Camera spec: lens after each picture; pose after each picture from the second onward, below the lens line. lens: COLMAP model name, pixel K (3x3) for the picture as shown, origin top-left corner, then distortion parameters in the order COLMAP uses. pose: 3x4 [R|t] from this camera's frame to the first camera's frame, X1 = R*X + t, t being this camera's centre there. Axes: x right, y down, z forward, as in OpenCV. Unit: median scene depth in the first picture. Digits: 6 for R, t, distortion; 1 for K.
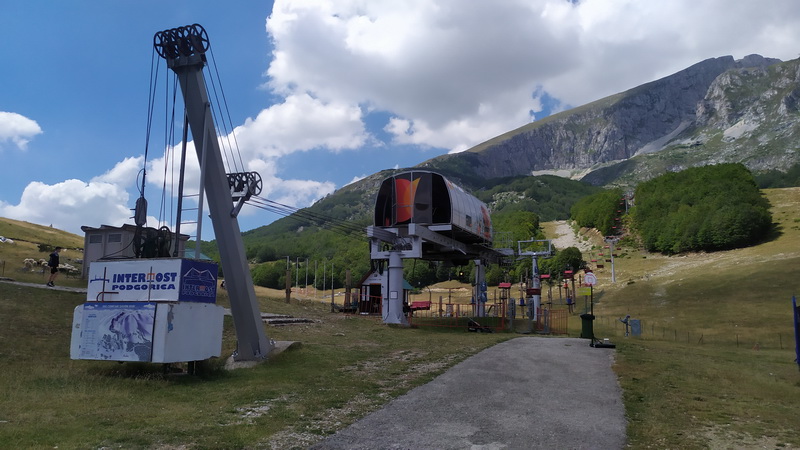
lens RADIAL K [[635.1, 0, 400.0], [0, 635.1, 225.0], [0, 0, 1]] dist [0.059586, -0.010400]
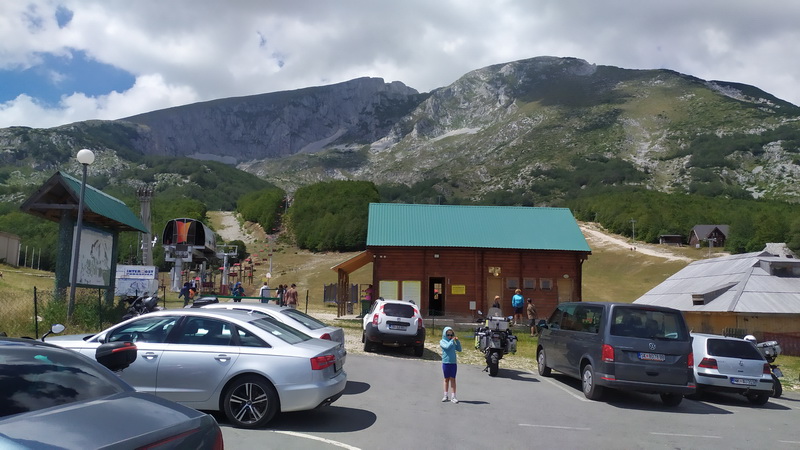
lens RADIAL K [[635.1, 0, 400.0], [0, 635.1, 225.0], [0, 0, 1]] dist [0.059586, -0.010400]
pose [[0.864546, 0.078625, 0.496366, -0.036448], [-0.088823, 0.996043, -0.003067, -0.010704], [-0.494643, -0.041437, 0.868108, -0.101592]]
